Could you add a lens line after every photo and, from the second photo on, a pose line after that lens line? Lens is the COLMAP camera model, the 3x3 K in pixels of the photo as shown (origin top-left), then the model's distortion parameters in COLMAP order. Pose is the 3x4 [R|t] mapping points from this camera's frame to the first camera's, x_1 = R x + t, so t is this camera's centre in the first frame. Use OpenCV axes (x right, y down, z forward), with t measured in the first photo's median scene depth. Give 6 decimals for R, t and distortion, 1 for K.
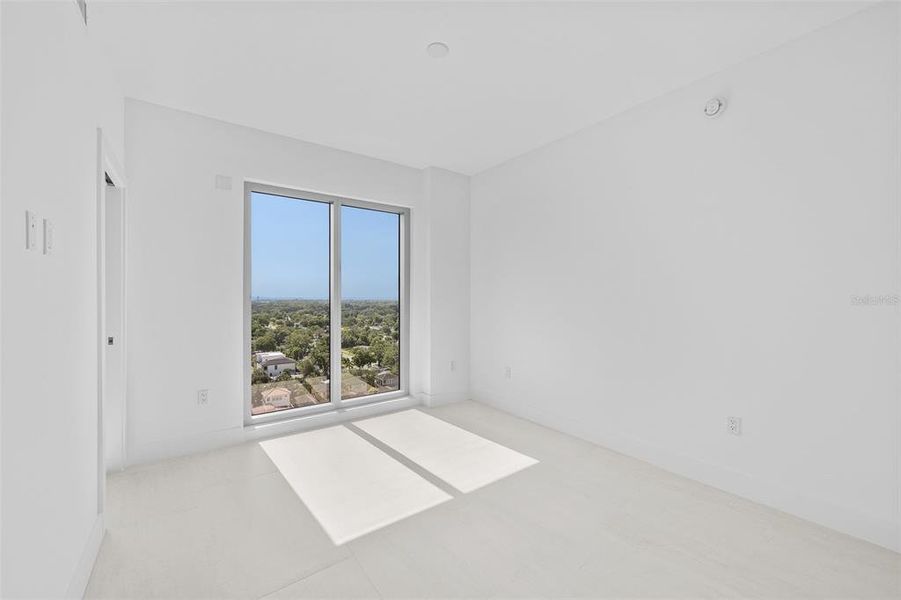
lens RADIAL K [[369.1, 0, 448.6], [0, 369.1, 296.2], [0, 0, 1]] dist [0.004652, 0.000049]
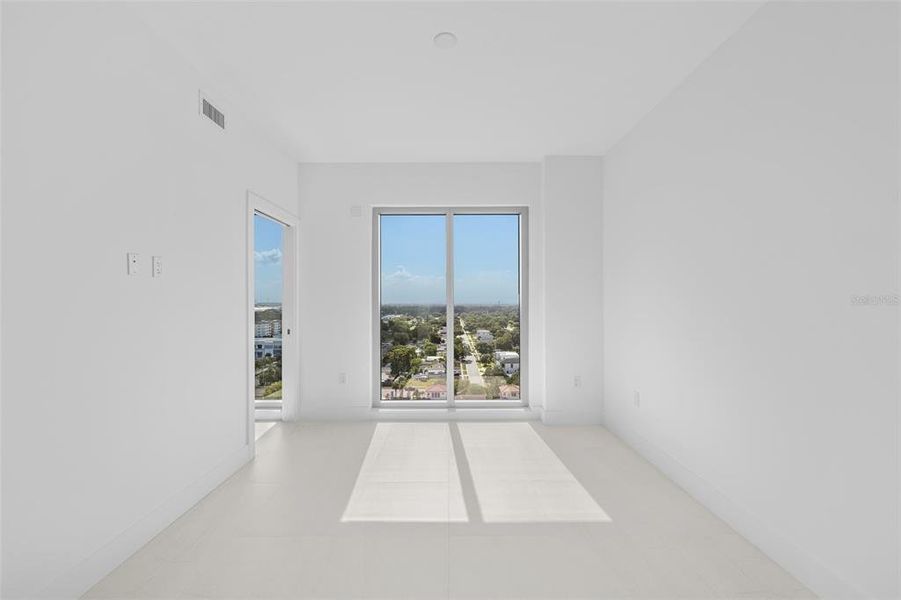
lens RADIAL K [[369.1, 0, 448.0], [0, 369.1, 298.2], [0, 0, 1]] dist [0.004652, 0.000049]
pose [[0.799286, -0.005273, -0.600928, 0.297302], [0.001543, 0.999976, -0.006722, -0.000484], [0.600949, 0.004445, 0.799275, 0.133726]]
